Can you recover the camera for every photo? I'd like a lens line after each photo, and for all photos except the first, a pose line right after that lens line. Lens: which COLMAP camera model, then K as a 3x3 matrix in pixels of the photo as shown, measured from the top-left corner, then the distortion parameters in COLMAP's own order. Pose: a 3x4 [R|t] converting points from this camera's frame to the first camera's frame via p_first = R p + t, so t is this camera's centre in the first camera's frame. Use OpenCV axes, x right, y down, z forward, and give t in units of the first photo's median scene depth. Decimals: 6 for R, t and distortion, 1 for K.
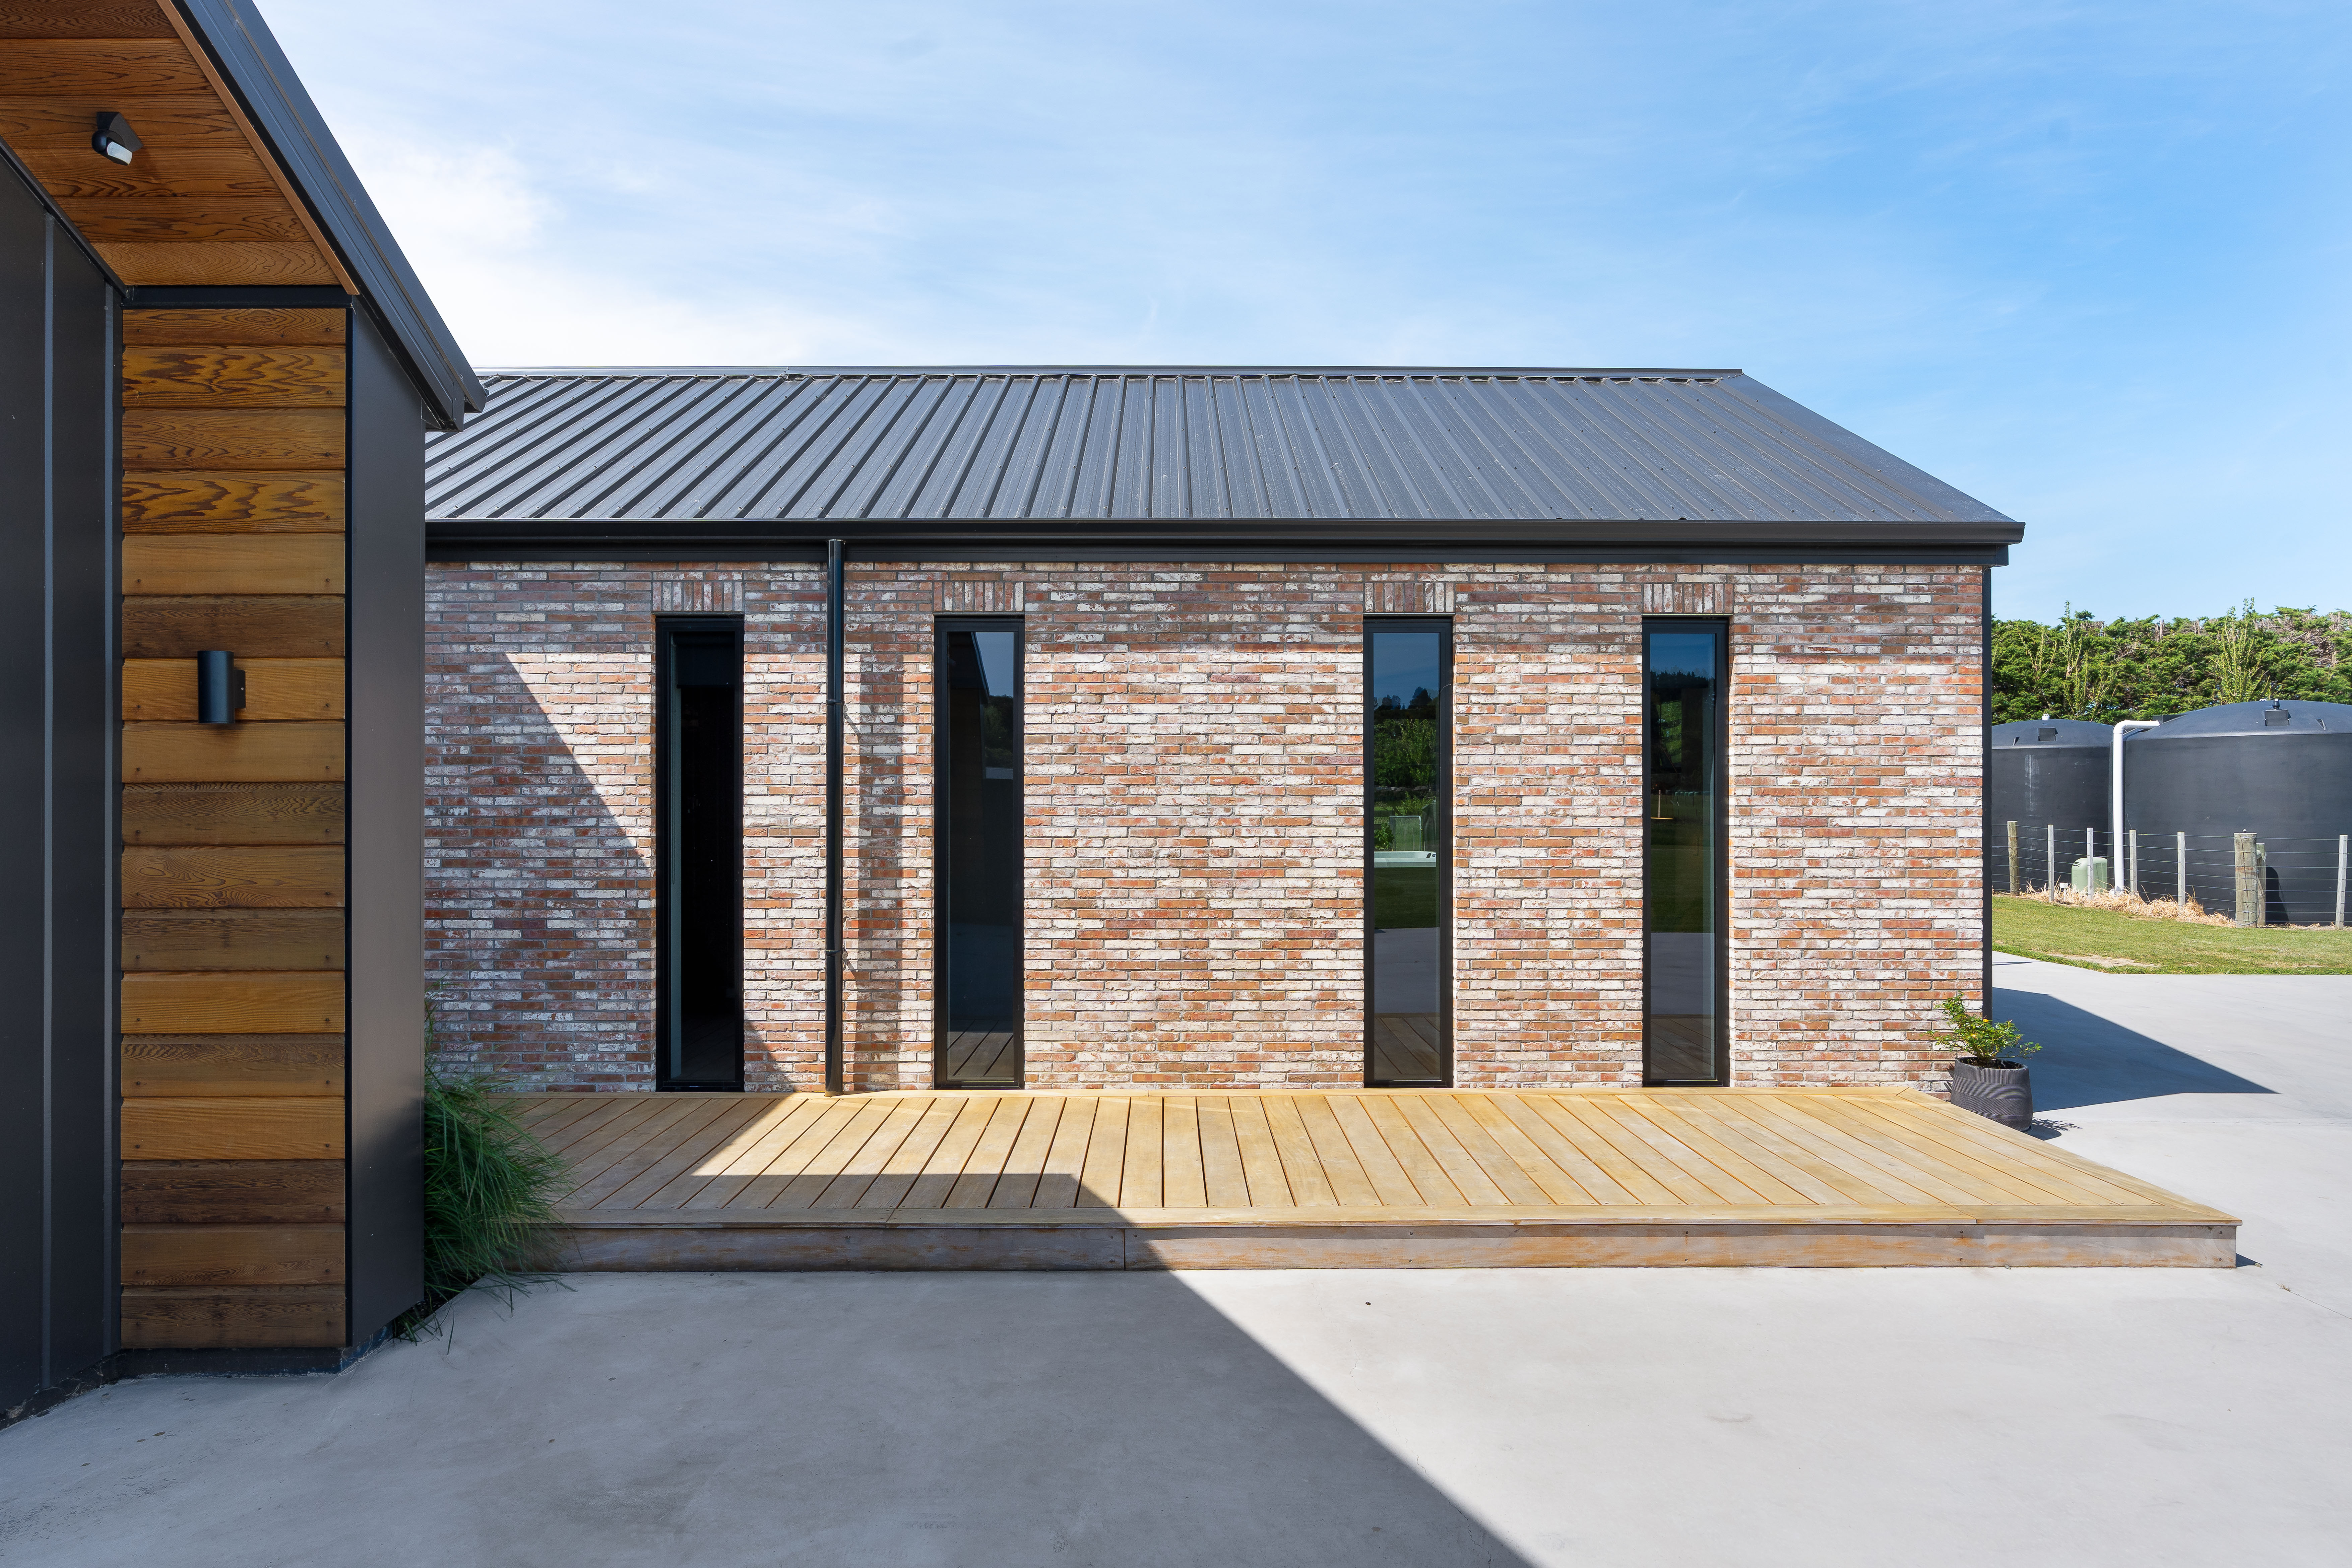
lens RADIAL K [[1285.9, 0, 1176.0], [0, 1285.9, 788.1], [0, 0, 1]] dist [0.000477, 0.000745]
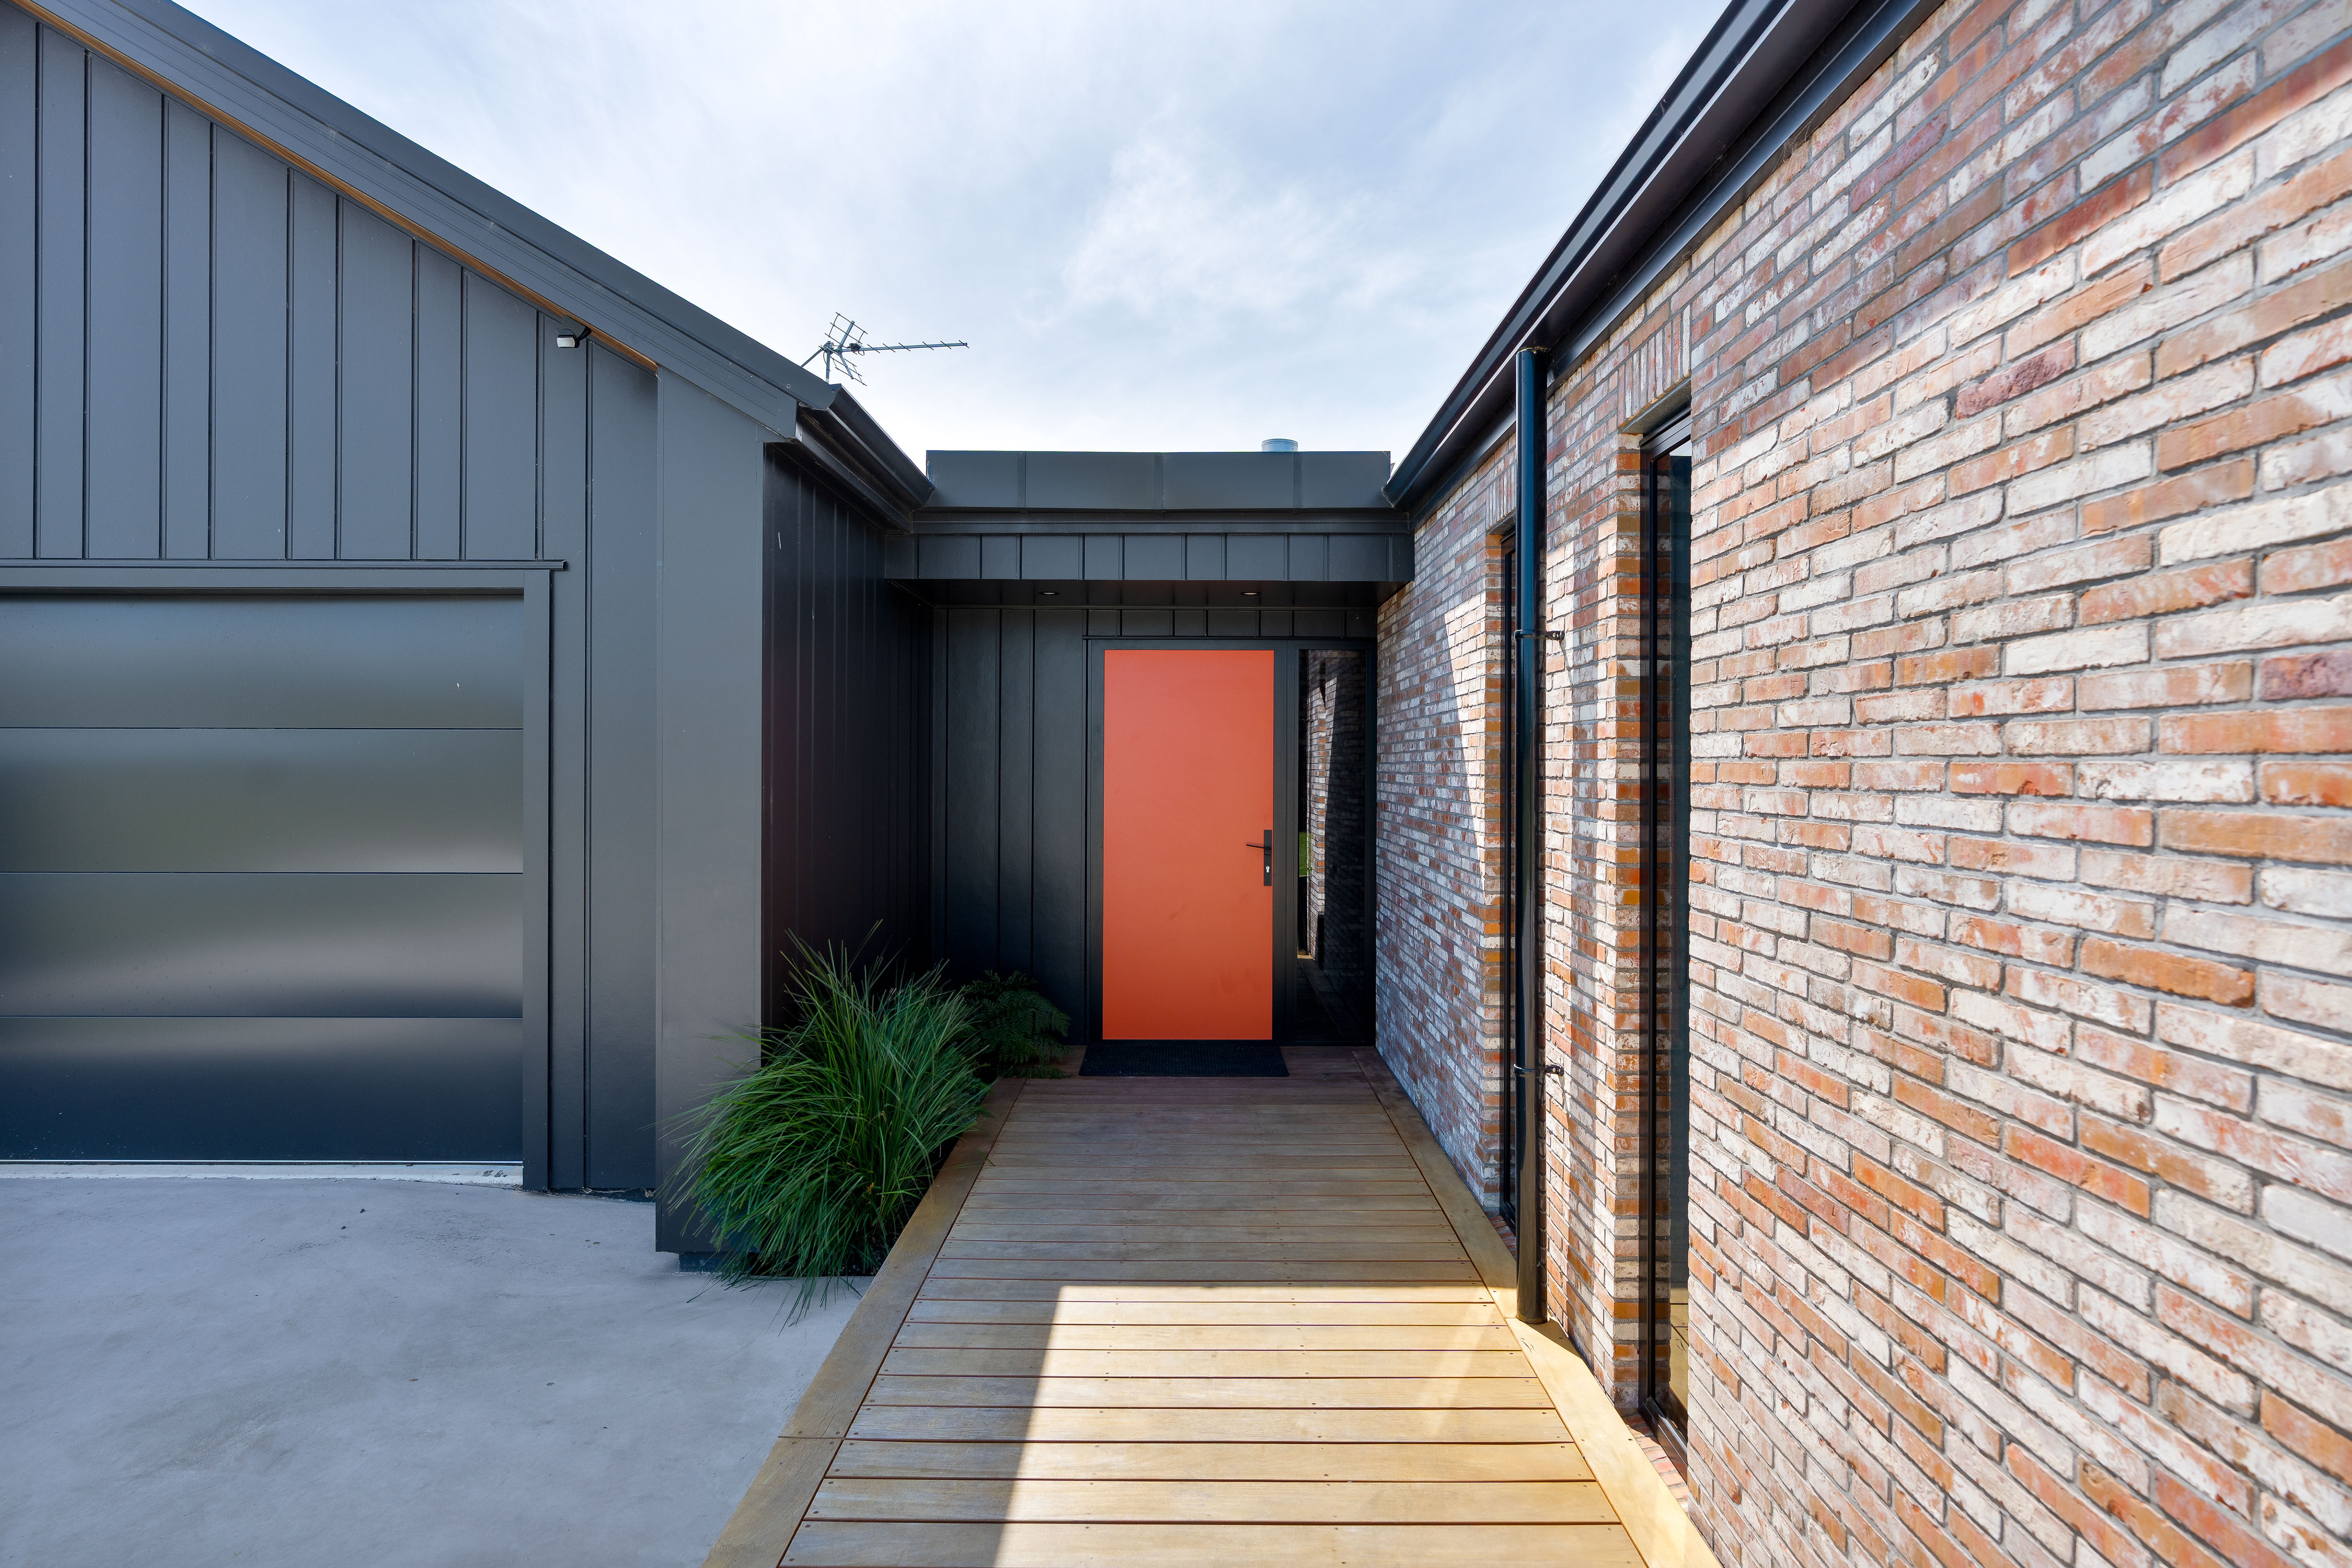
lens RADIAL K [[1285.8, 0, 1178.7], [0, 1285.8, 766.5], [0, 0, 1]] dist [0.000477, 0.000745]
pose [[-0.008187, 0.000993, -0.999966, 0.305275], [0.000044, 1.000000, 0.000993, -0.008642], [0.999966, -0.000036, -0.008187, 0.835604]]
